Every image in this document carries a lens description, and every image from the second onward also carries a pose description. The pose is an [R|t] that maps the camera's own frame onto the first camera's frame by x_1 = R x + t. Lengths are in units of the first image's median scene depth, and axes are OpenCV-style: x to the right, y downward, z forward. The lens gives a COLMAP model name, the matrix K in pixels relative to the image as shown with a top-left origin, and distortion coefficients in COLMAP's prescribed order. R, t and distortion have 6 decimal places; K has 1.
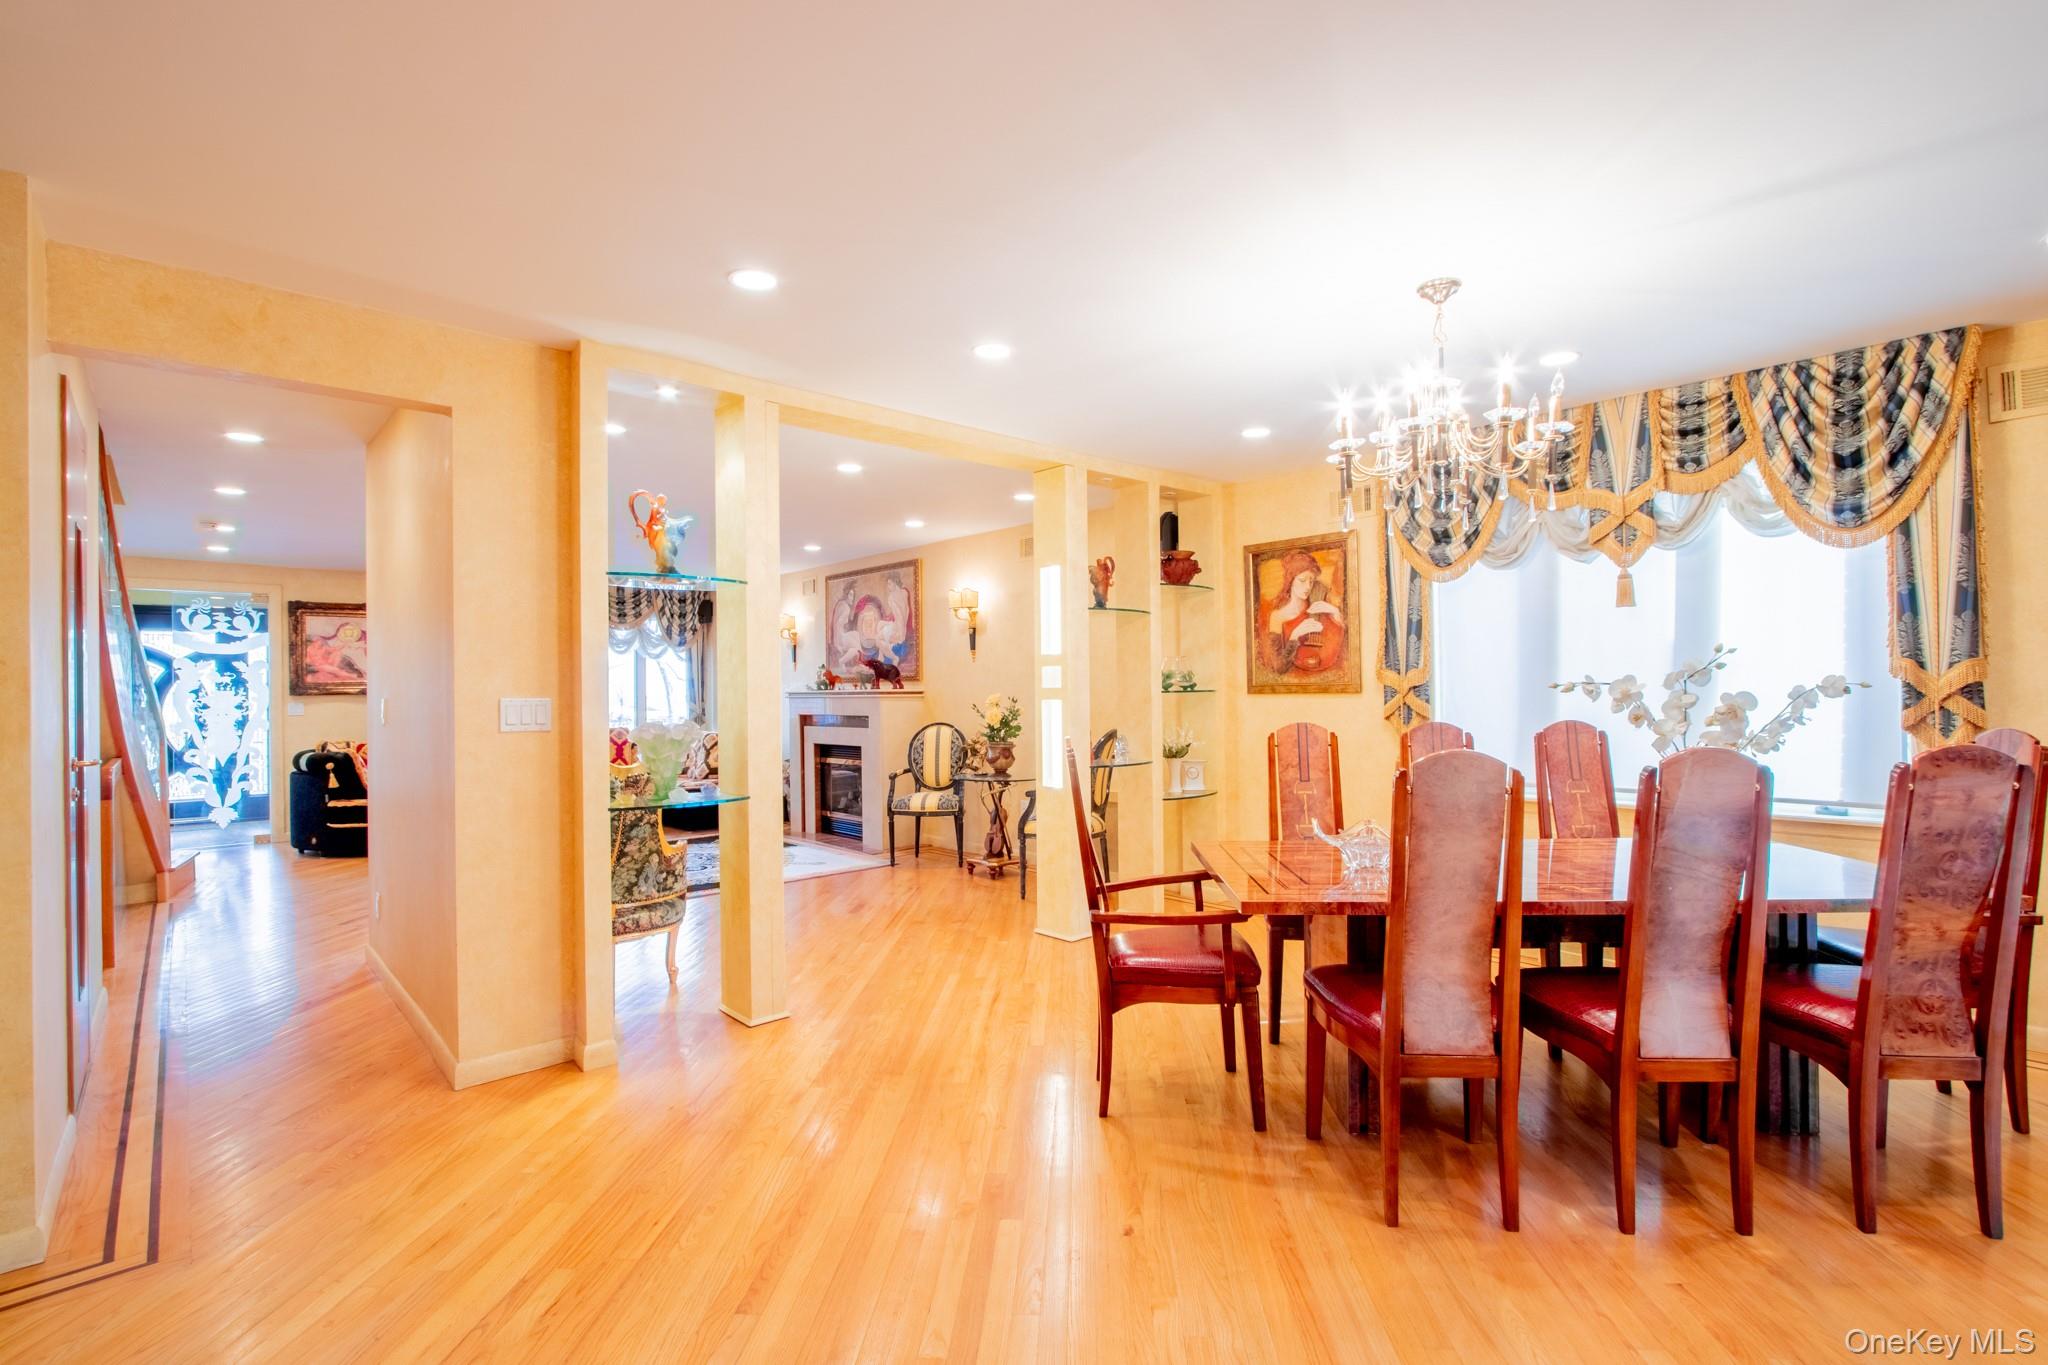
lens RADIAL K [[943.0, 0, 1031.1], [0, 943.0, 687.4], [0, 0, 1]] dist [-0.017088, 0.003410]
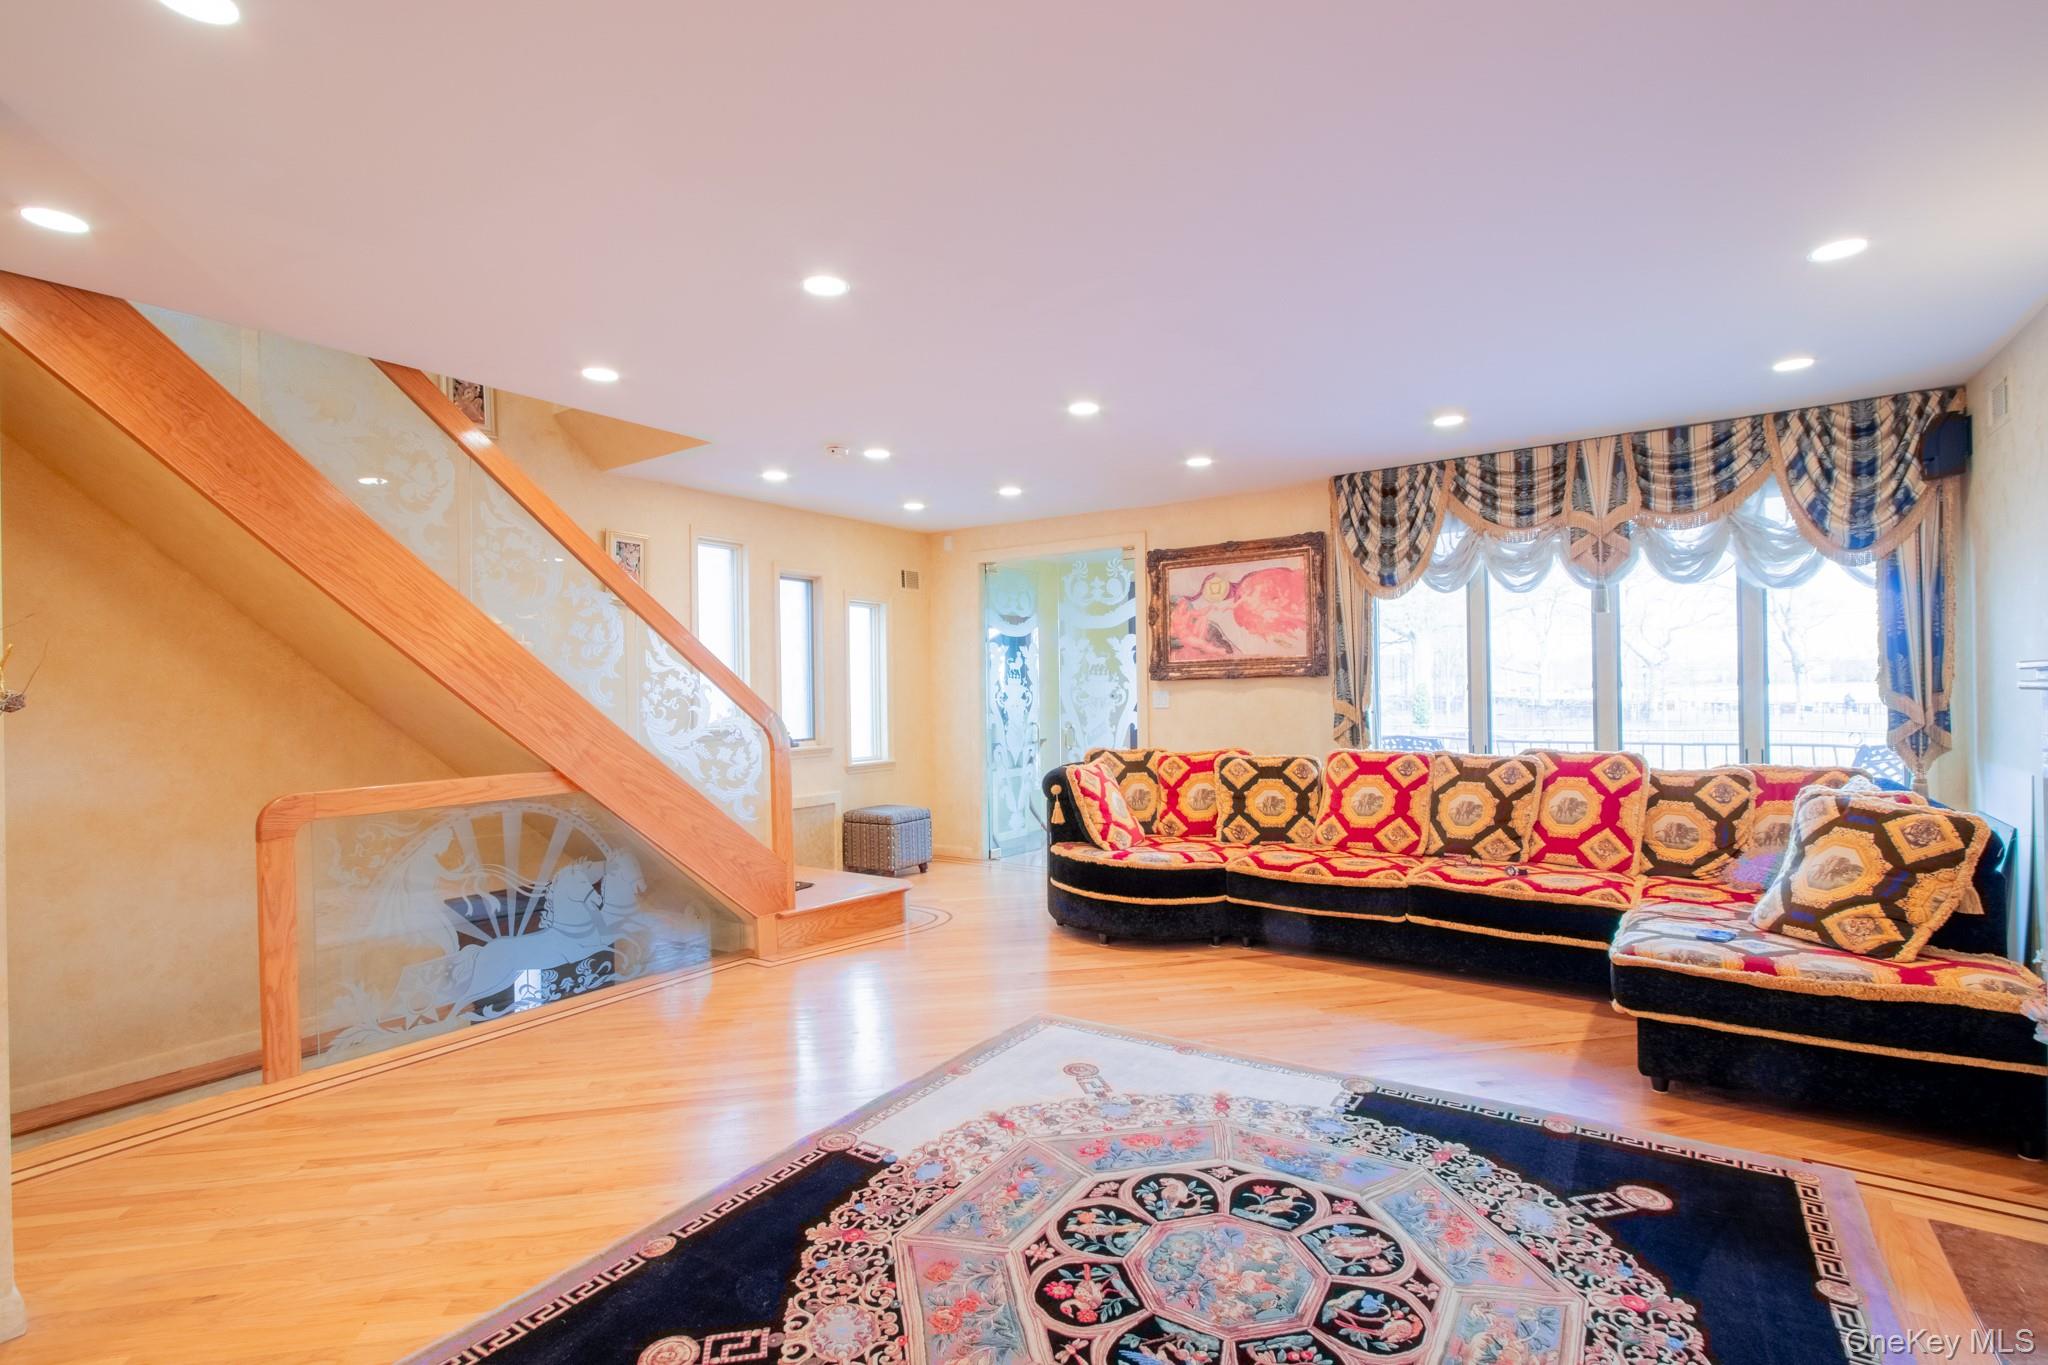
lens RADIAL K [[943.0, 0, 1024.9], [0, 943.0, 687.1], [0, 0, 1]] dist [-0.017088, 0.003410]
pose [[0.227935, 0.006533, -0.973654, -0.112488], [0.016481, 0.999808, 0.010567, 0.004877], [0.973537, -0.018455, 0.227784, 0.847005]]
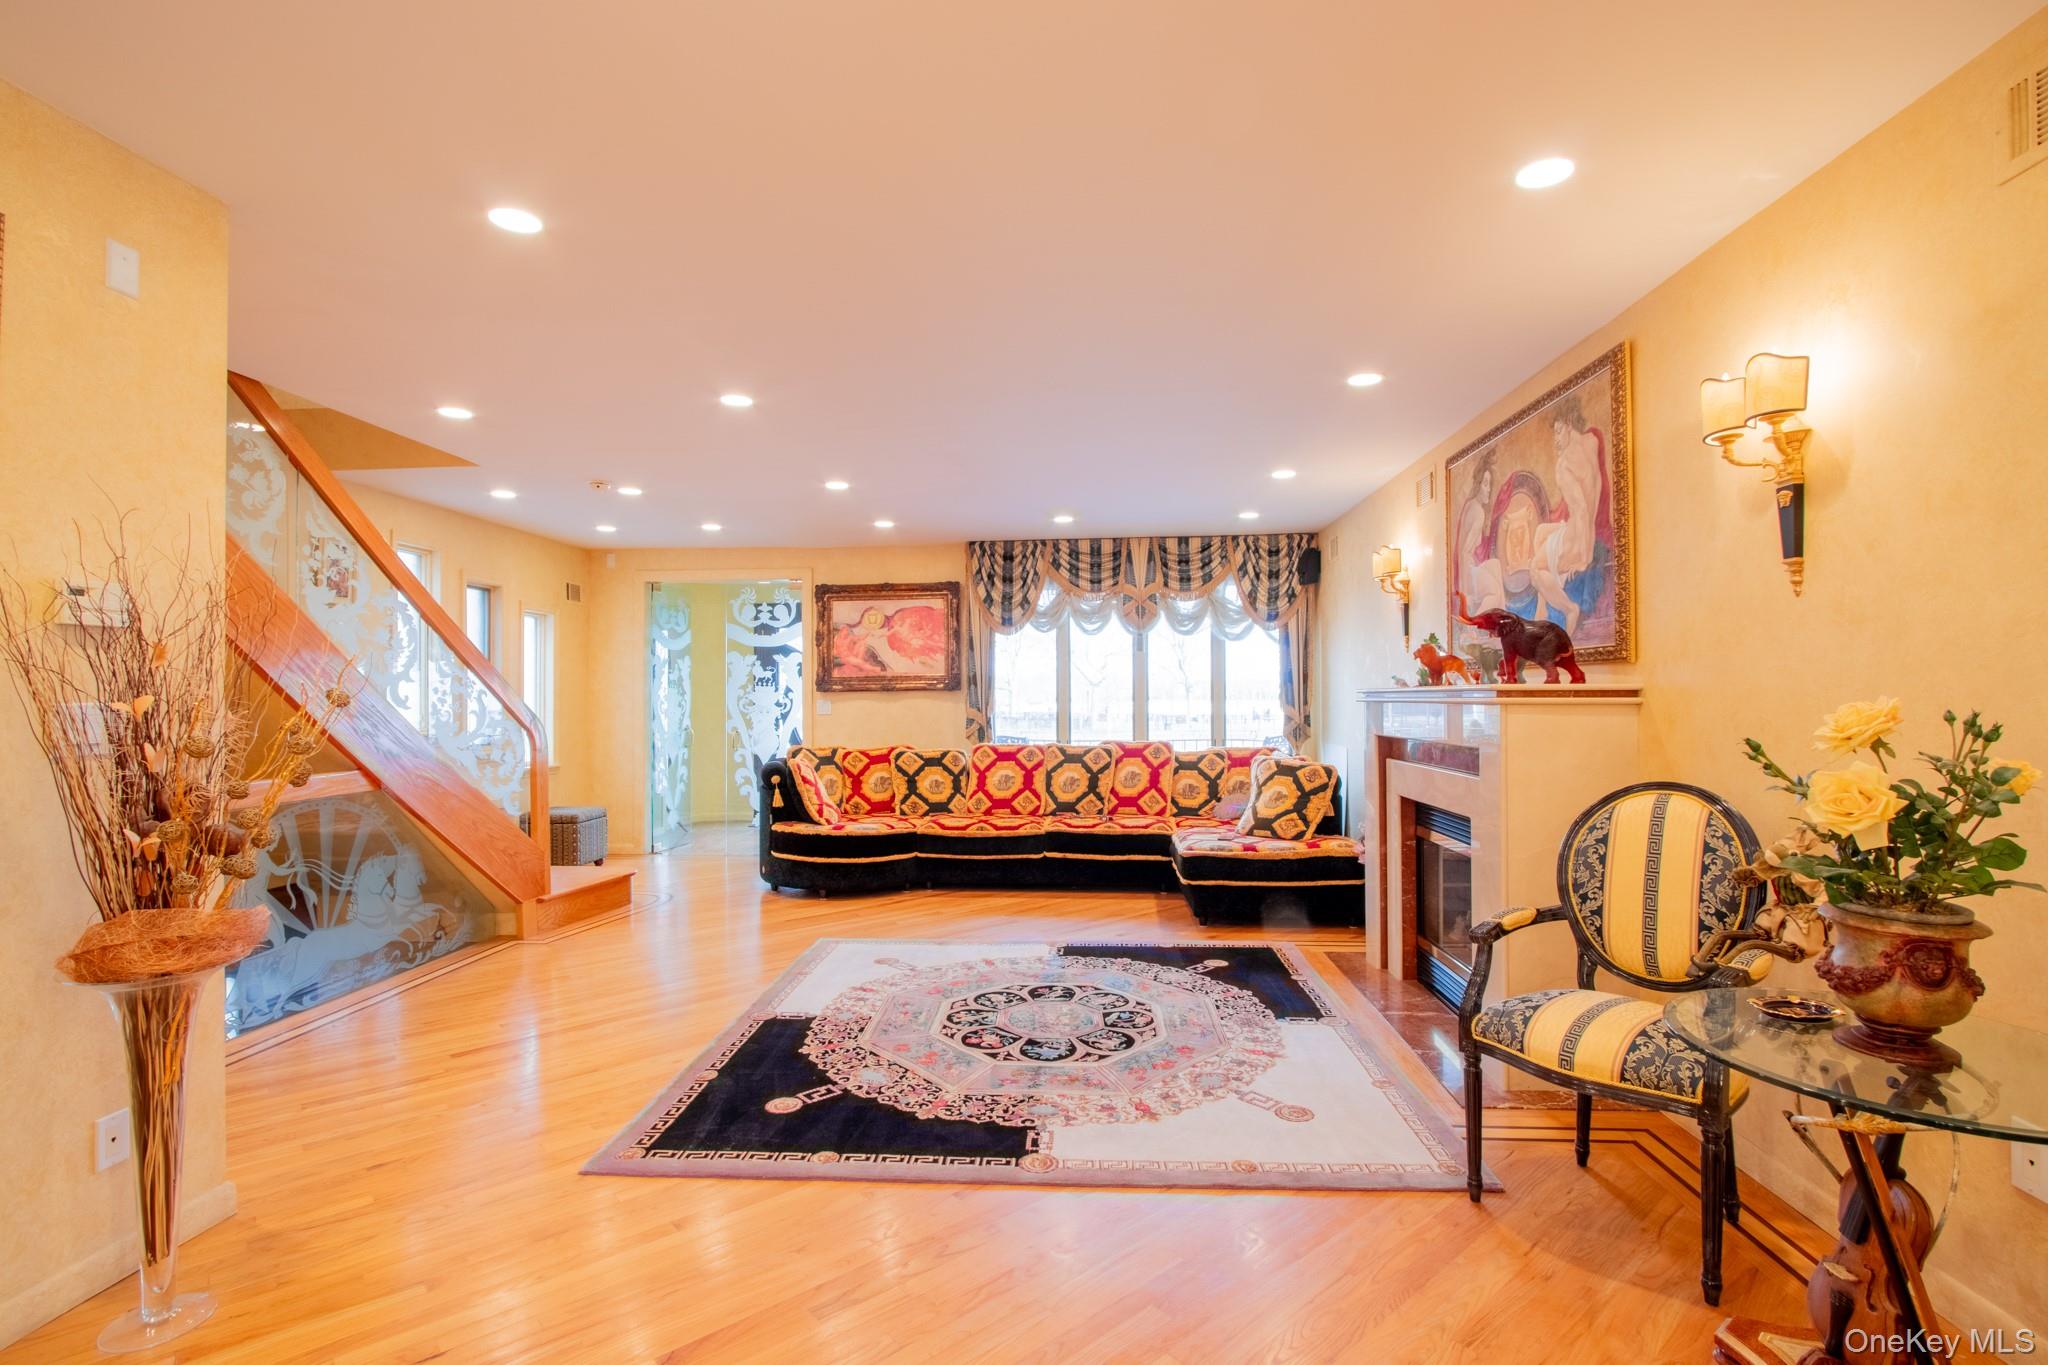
lens RADIAL K [[943.0, 0, 1024.5], [0, 943.0, 688.2], [0, 0, 1]] dist [-0.017088, 0.003410]
pose [[0.686252, 0.002607, -0.727360, -0.011894], [-0.000896, 0.999996, 0.002740, 0.002881], [0.727364, -0.001228, 0.686251, 0.611605]]
